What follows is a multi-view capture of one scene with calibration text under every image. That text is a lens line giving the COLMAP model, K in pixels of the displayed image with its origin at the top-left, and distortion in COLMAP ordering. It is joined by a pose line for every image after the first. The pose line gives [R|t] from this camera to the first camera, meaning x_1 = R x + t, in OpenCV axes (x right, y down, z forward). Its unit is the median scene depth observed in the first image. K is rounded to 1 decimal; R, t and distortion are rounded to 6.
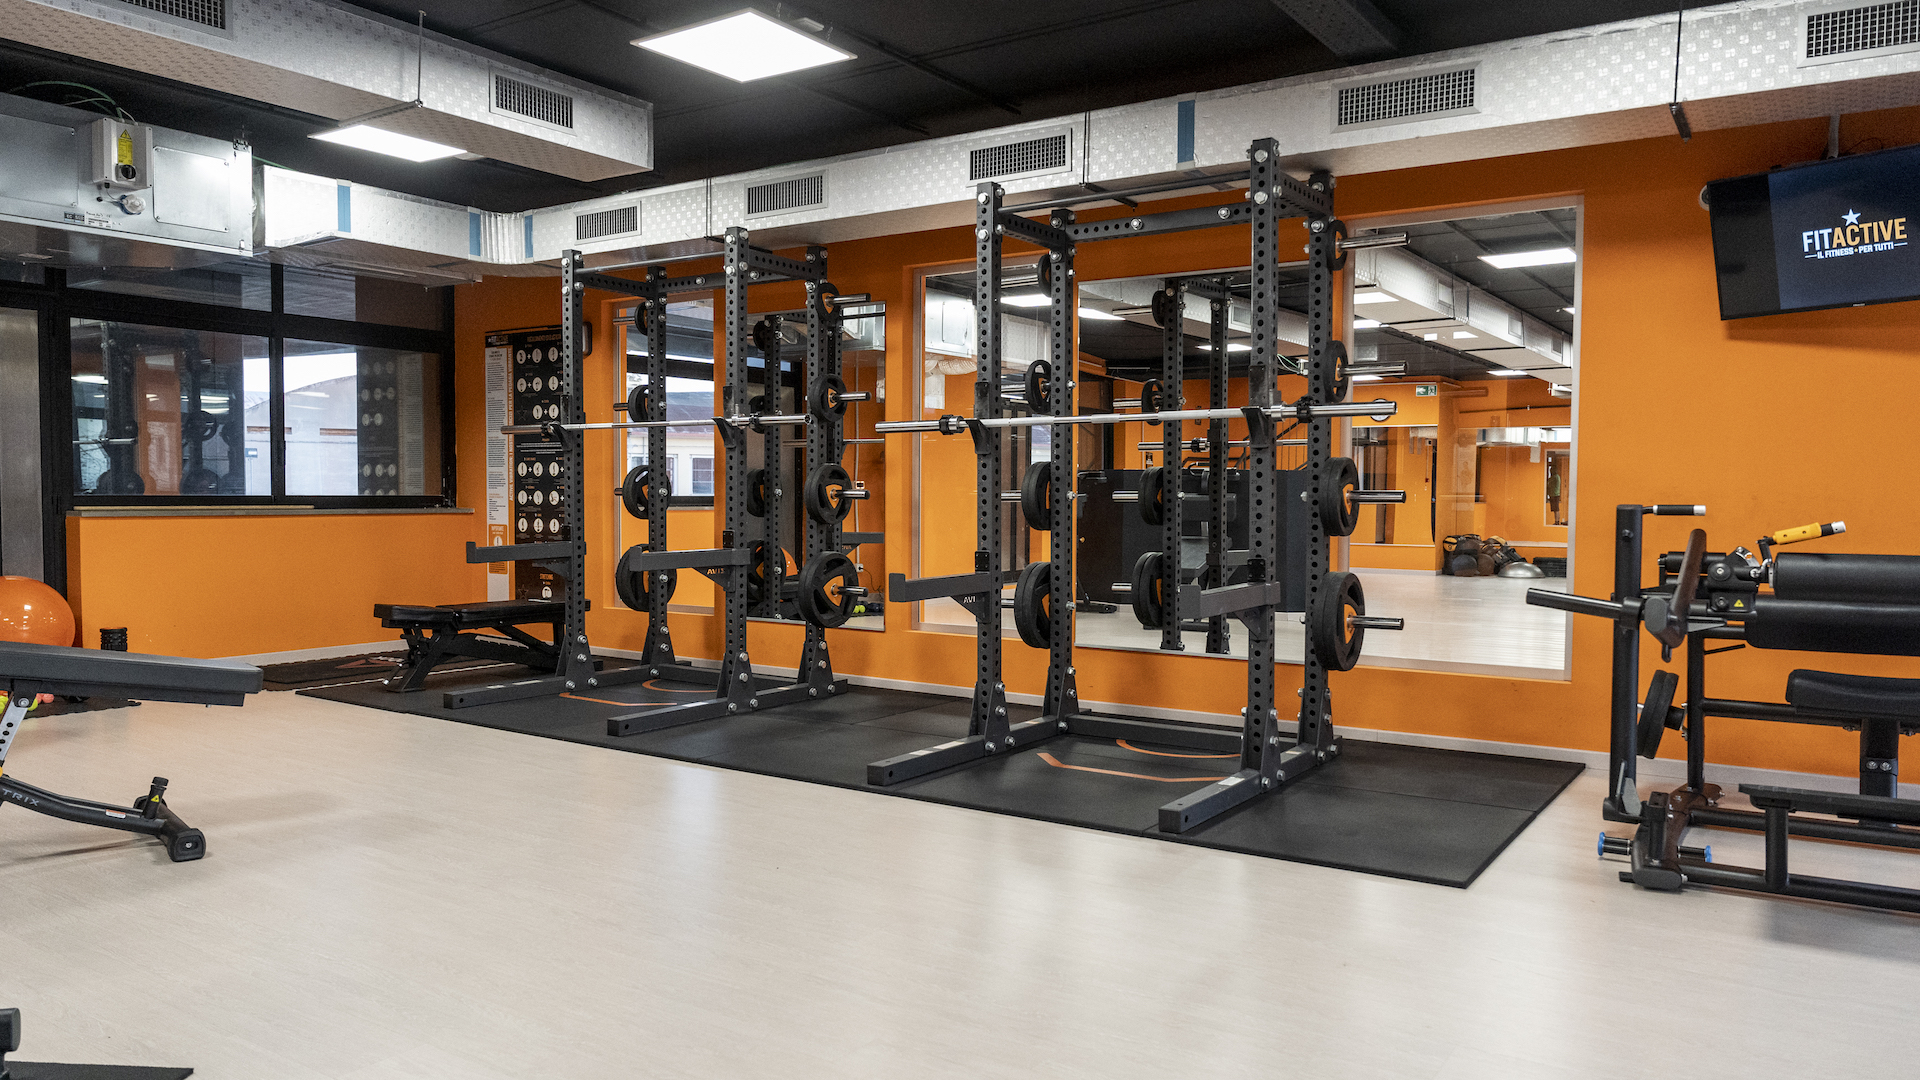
lens RADIAL K [[1333.5, 0, 954.1], [0, 1333.5, 538.2], [0, 0, 1]] dist [-0.002706, -0.000594]
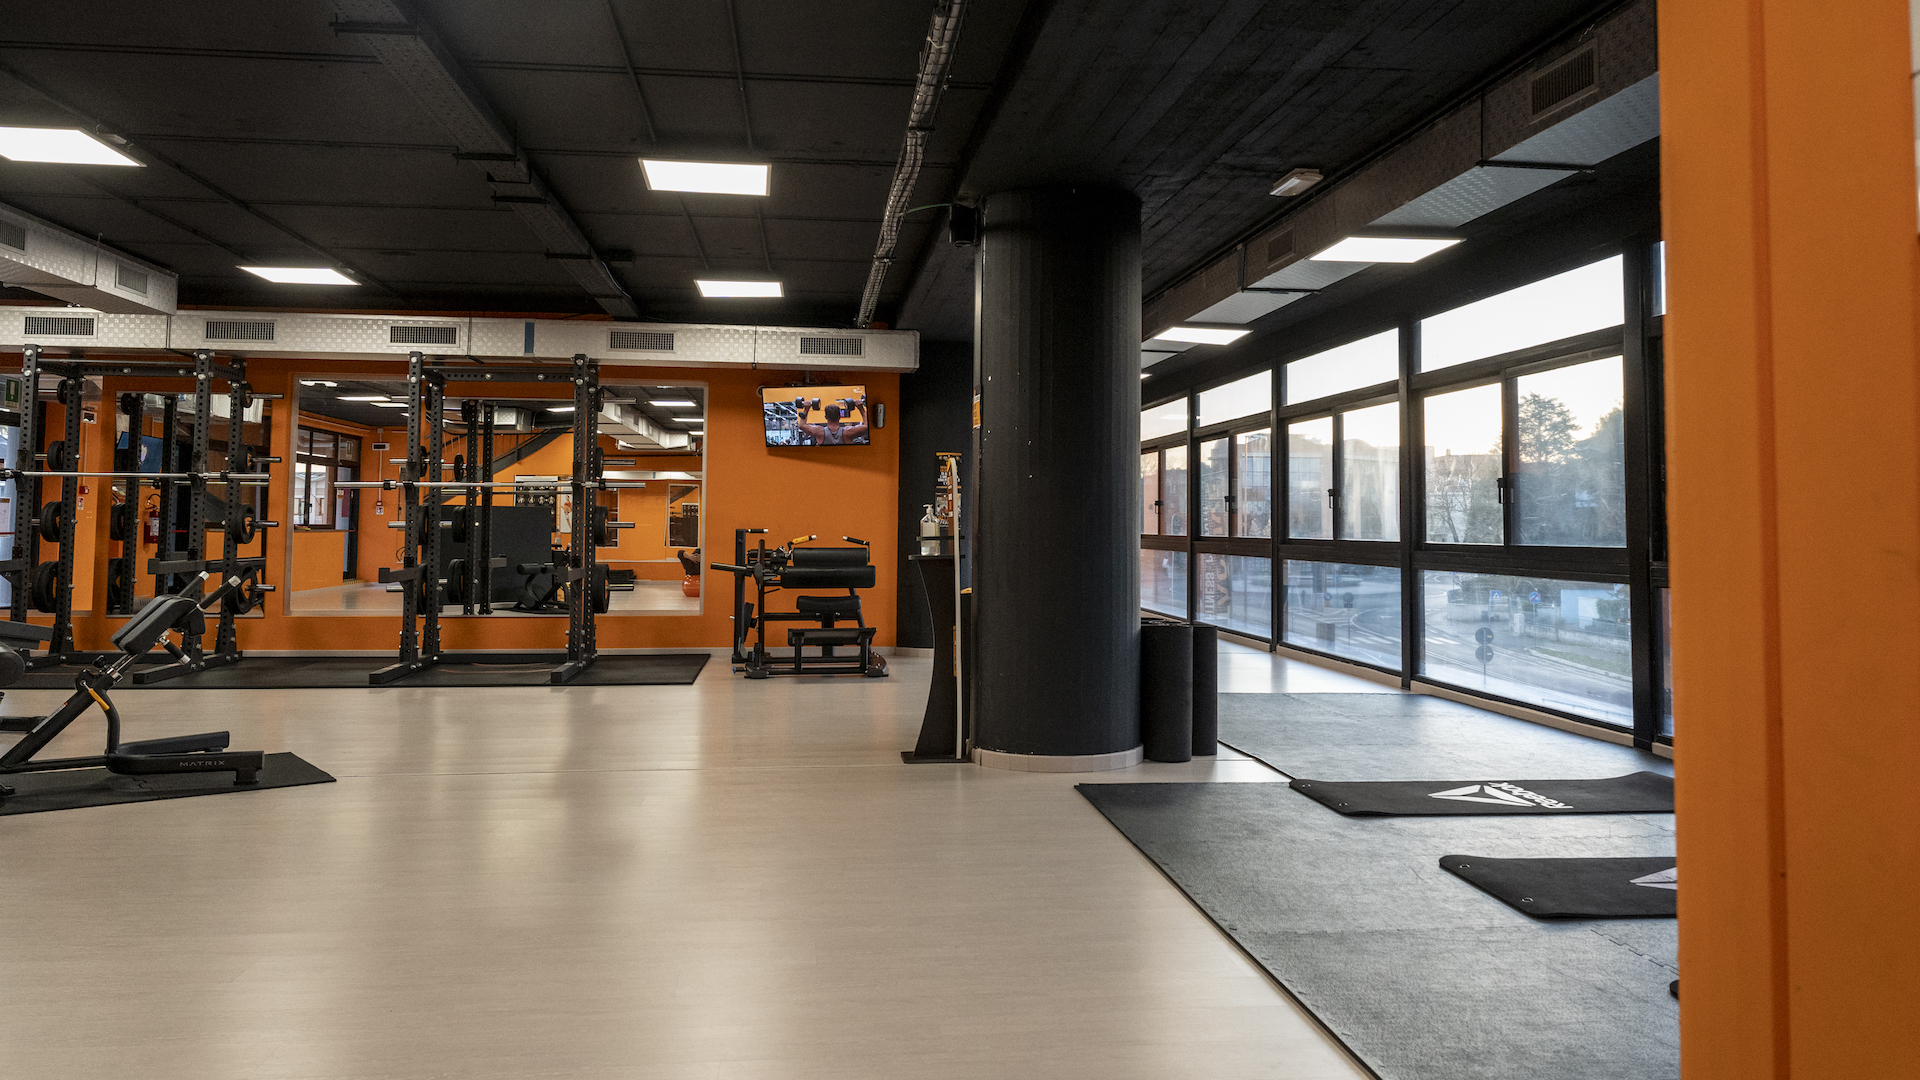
lens RADIAL K [[1333.5, 0, 954.1], [0, 1333.5, 538.2], [0, 0, 1]] dist [-0.002706, -0.000594]
pose [[0.756676, -0.006915, 0.653753, -0.672635], [0.019067, 0.999752, -0.011495, 0.023130], [-0.653512, 0.021163, 0.756621, -0.928925]]
